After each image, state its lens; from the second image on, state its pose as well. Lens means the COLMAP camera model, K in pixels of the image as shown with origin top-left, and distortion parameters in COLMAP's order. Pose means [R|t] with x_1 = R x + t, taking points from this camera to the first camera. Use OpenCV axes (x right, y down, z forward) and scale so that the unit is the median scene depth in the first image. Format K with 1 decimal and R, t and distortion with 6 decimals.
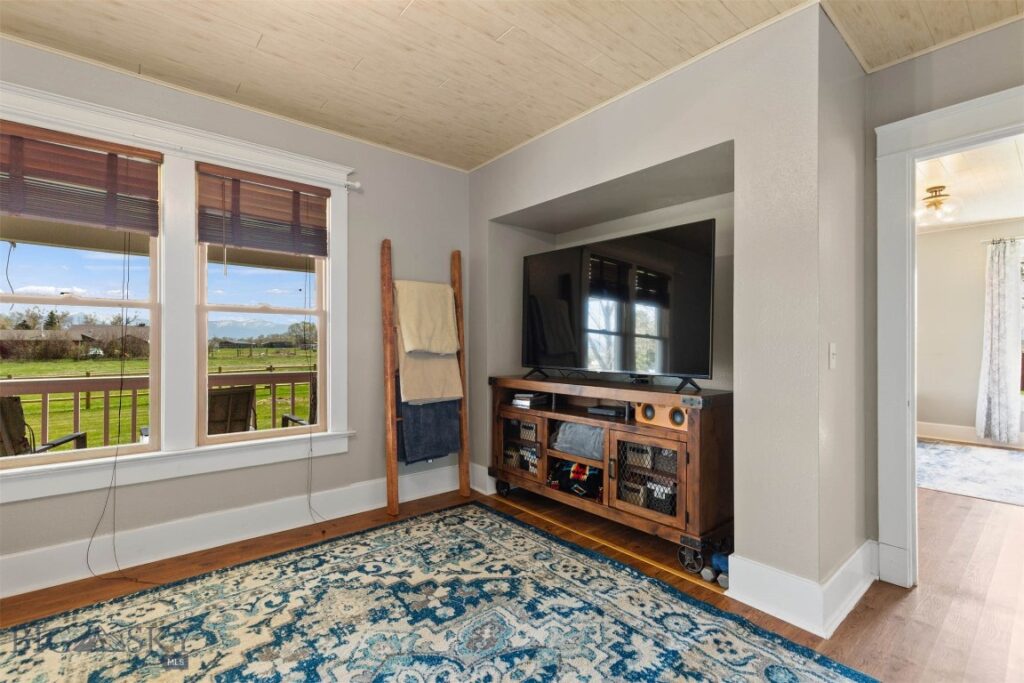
lens RADIAL K [[462.7, 0, 513.6], [0, 462.7, 342.9], [0, 0, 1]] dist [0.004325, 0.000149]
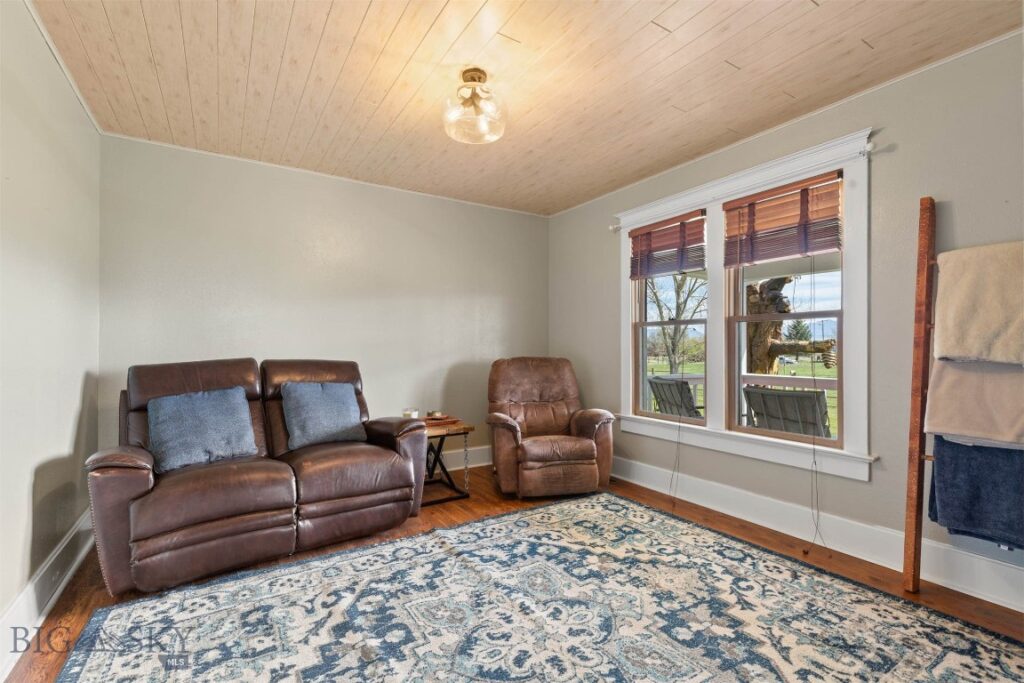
lens RADIAL K [[462.7, 0, 514.0], [0, 462.7, 345.5], [0, 0, 1]] dist [0.004325, 0.000149]
pose [[-0.135847, -0.006477, -0.990709, 0.708766], [0.002401, 0.999974, -0.006867, 0.002769], [0.990727, -0.003311, -0.135828, 0.672682]]
